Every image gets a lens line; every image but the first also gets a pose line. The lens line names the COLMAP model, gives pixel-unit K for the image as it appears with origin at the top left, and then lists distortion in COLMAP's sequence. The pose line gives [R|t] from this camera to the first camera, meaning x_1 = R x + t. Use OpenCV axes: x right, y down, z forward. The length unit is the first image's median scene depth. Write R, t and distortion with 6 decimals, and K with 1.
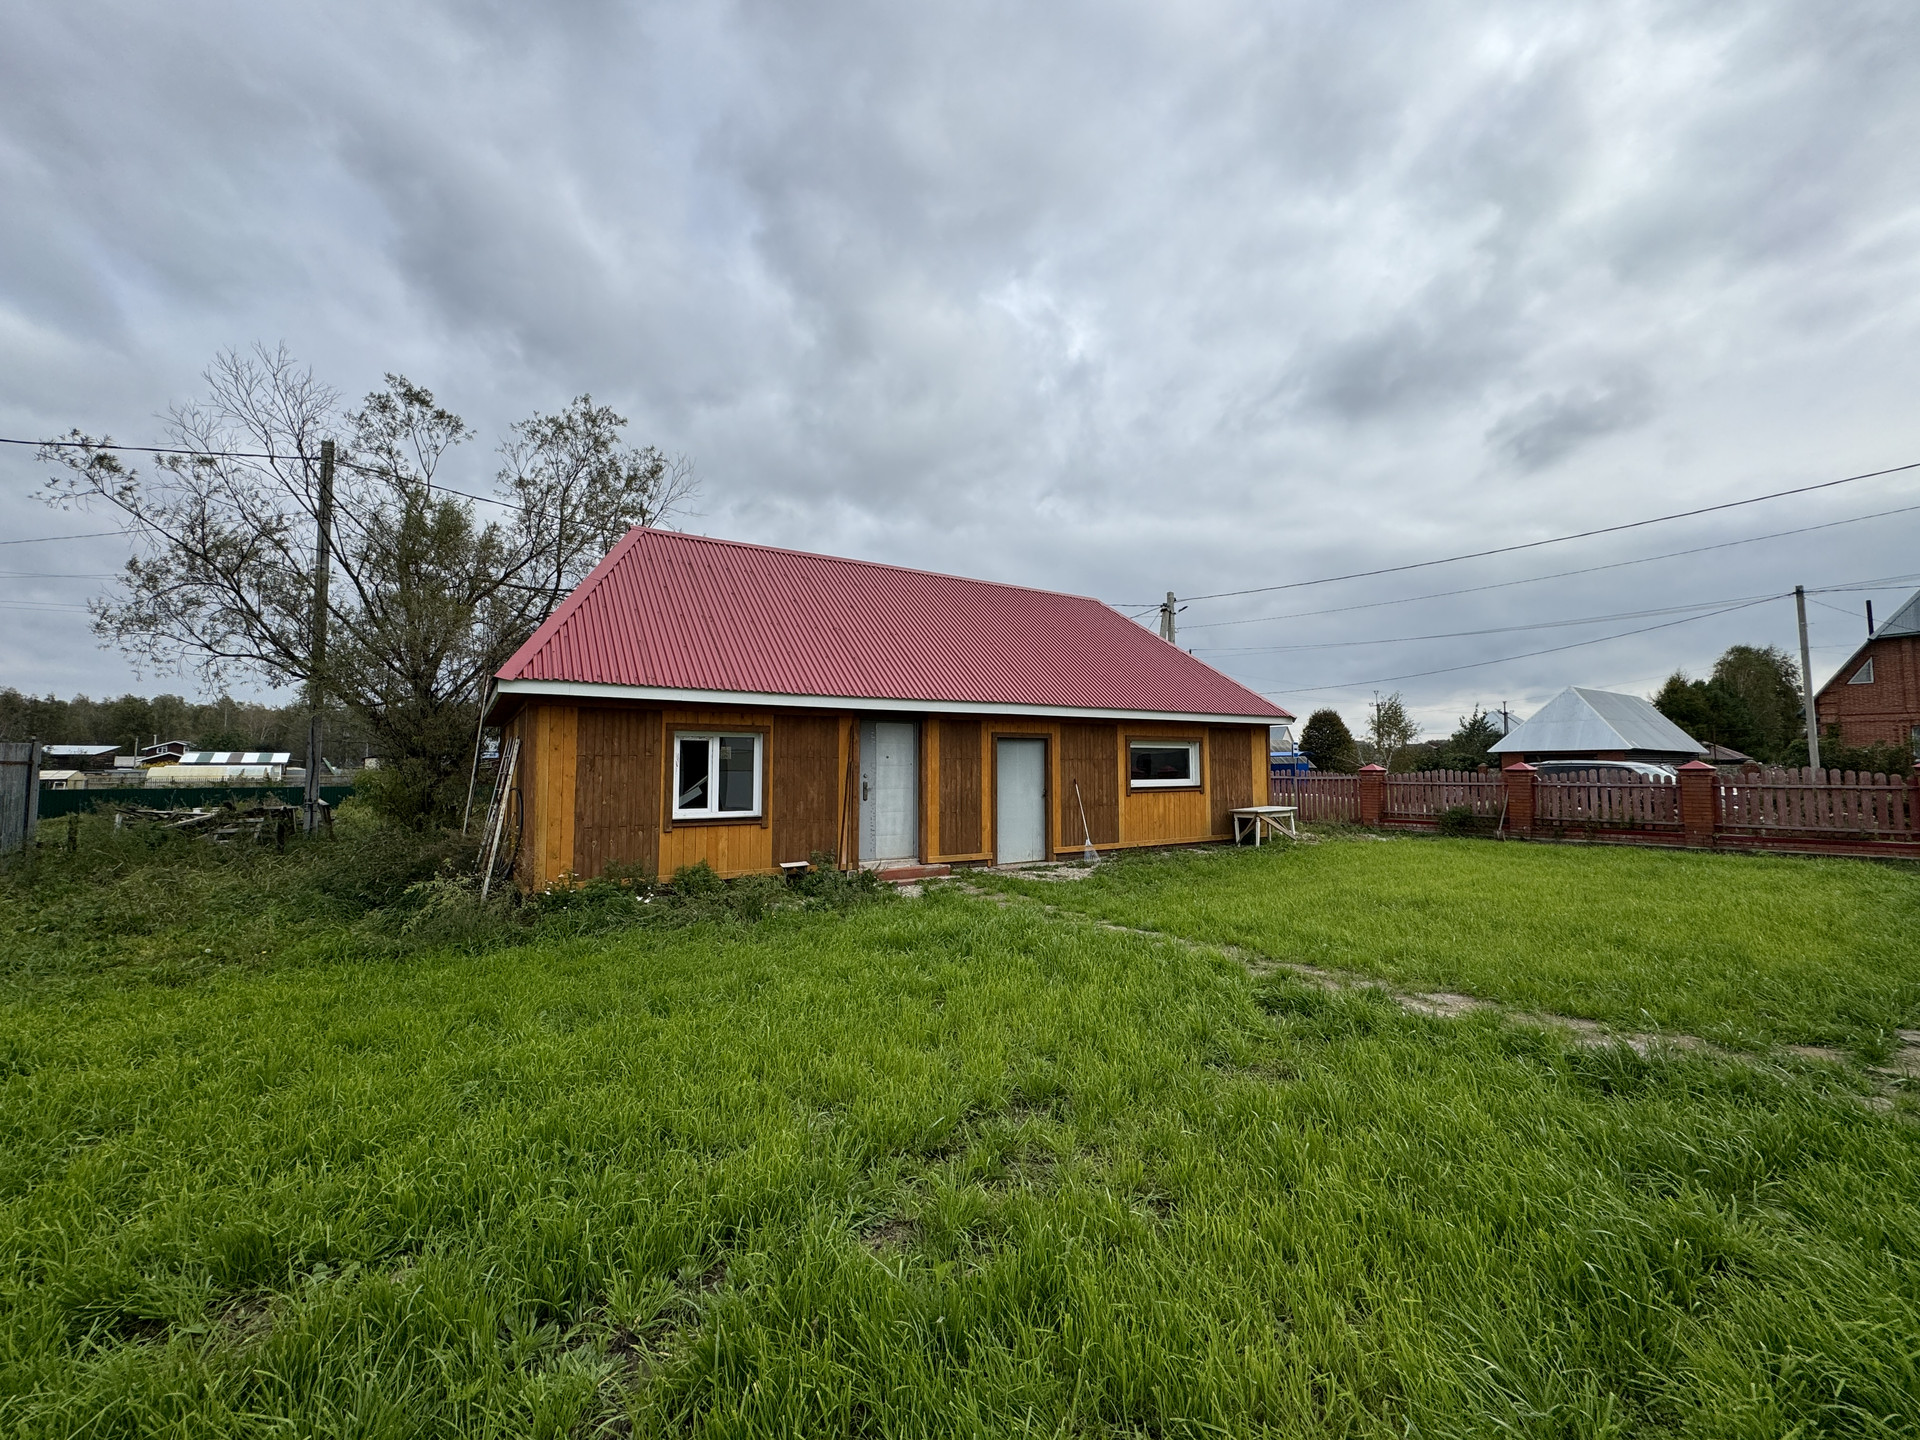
lens RADIAL K [[762.8, 0, 959.8], [0, 762.8, 718.8], [0, 0, 1]] dist [0.007005, 0.001080]
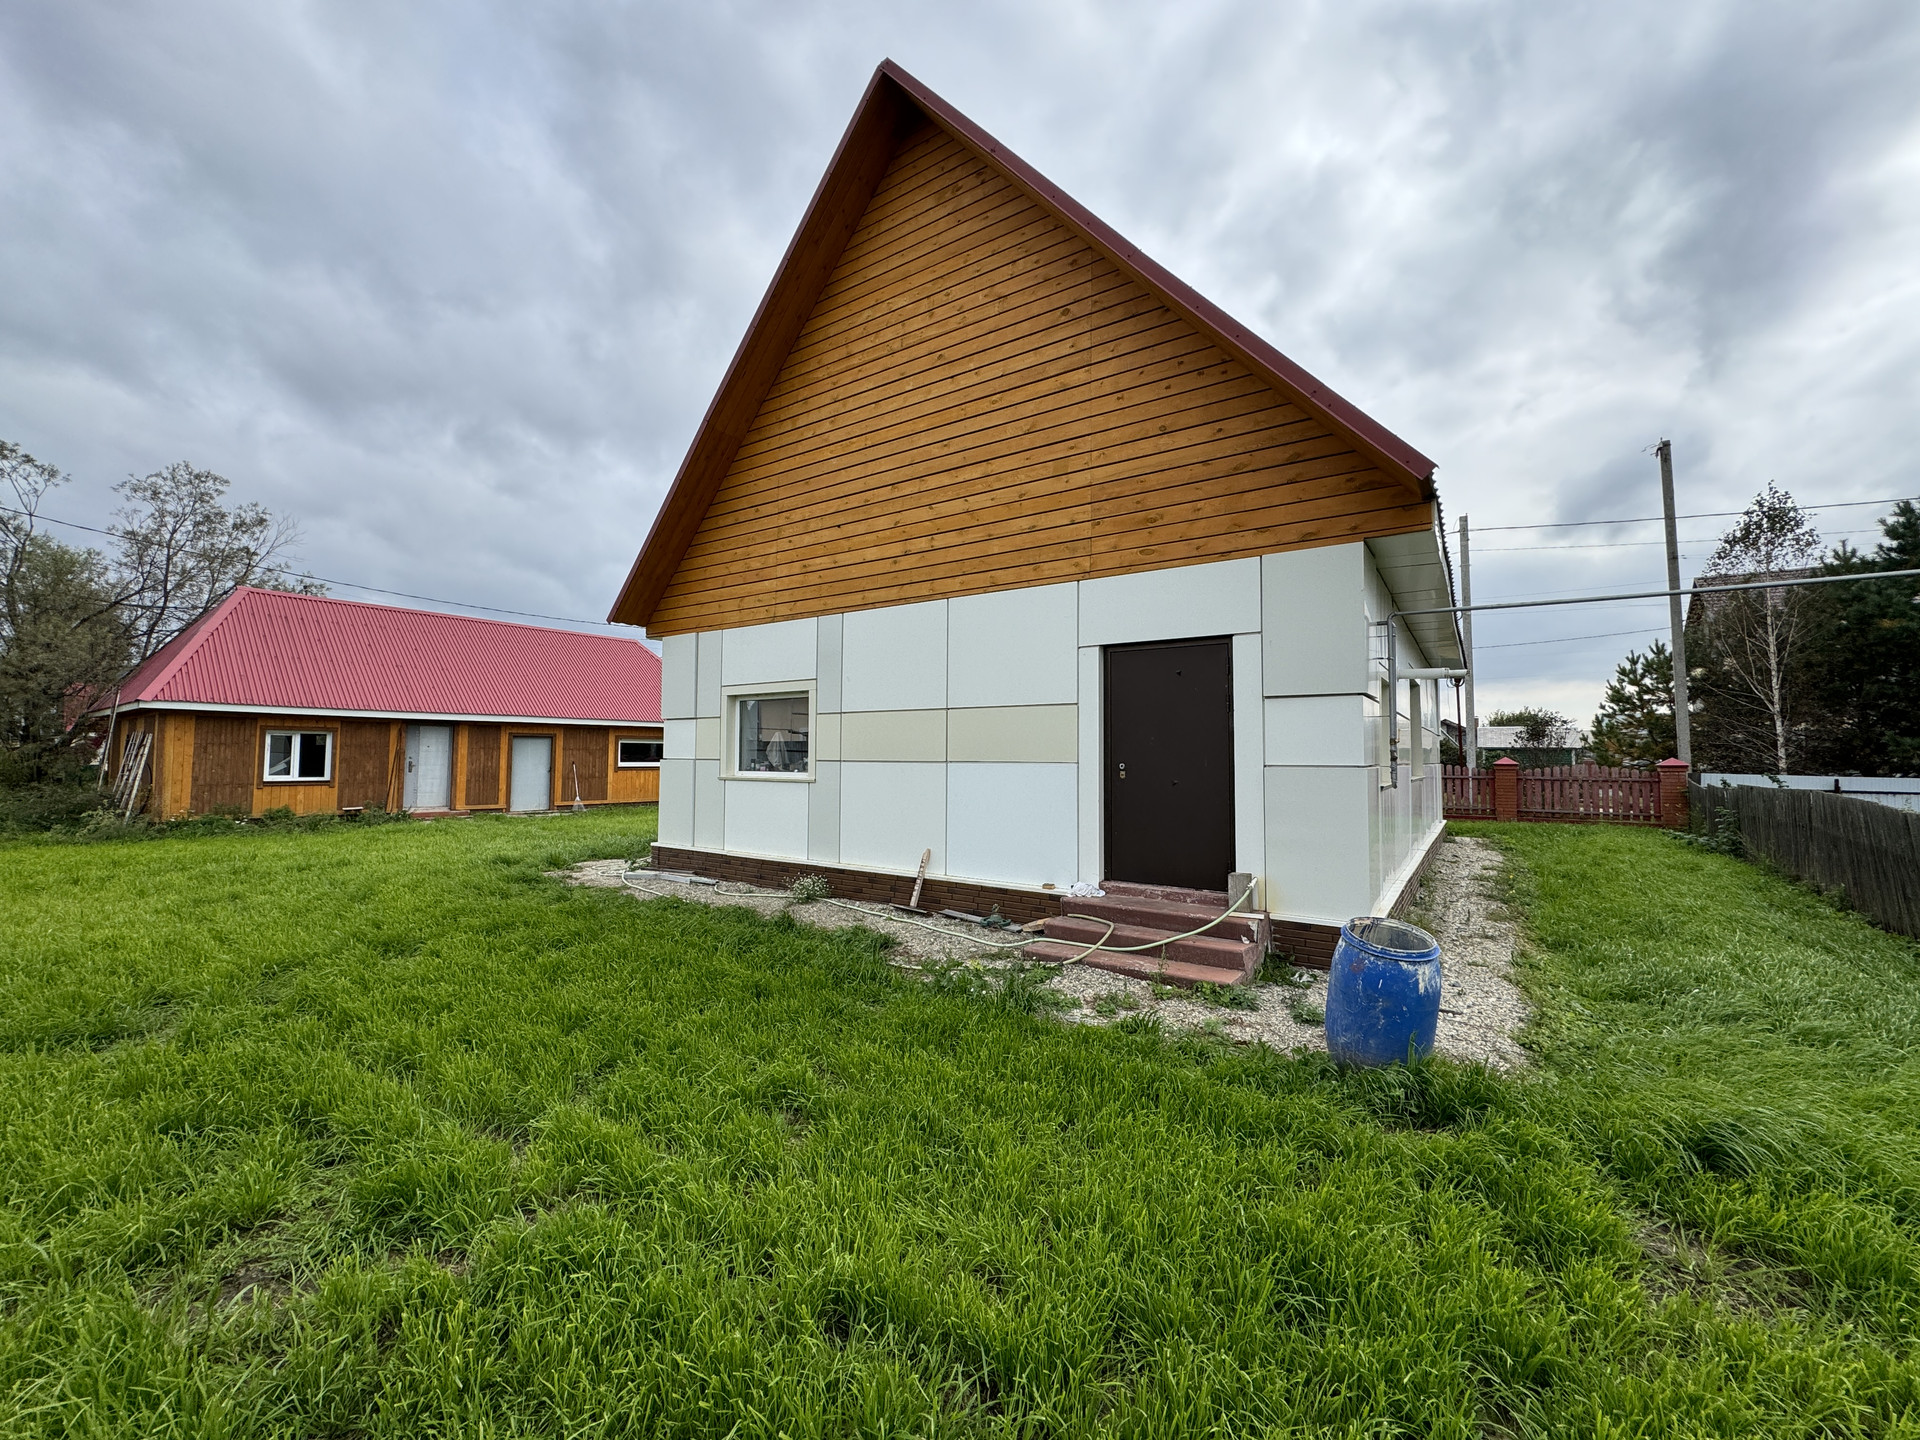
lens RADIAL K [[762.8, 0, 959.9], [0, 762.8, 716.3], [0, 0, 1]] dist [0.007005, 0.001080]
pose [[0.936230, 0.026202, 0.350410, 0.435555], [-0.028472, 0.999594, 0.001329, -0.055964], [-0.350233, -0.011221, 0.936595, -1.054725]]
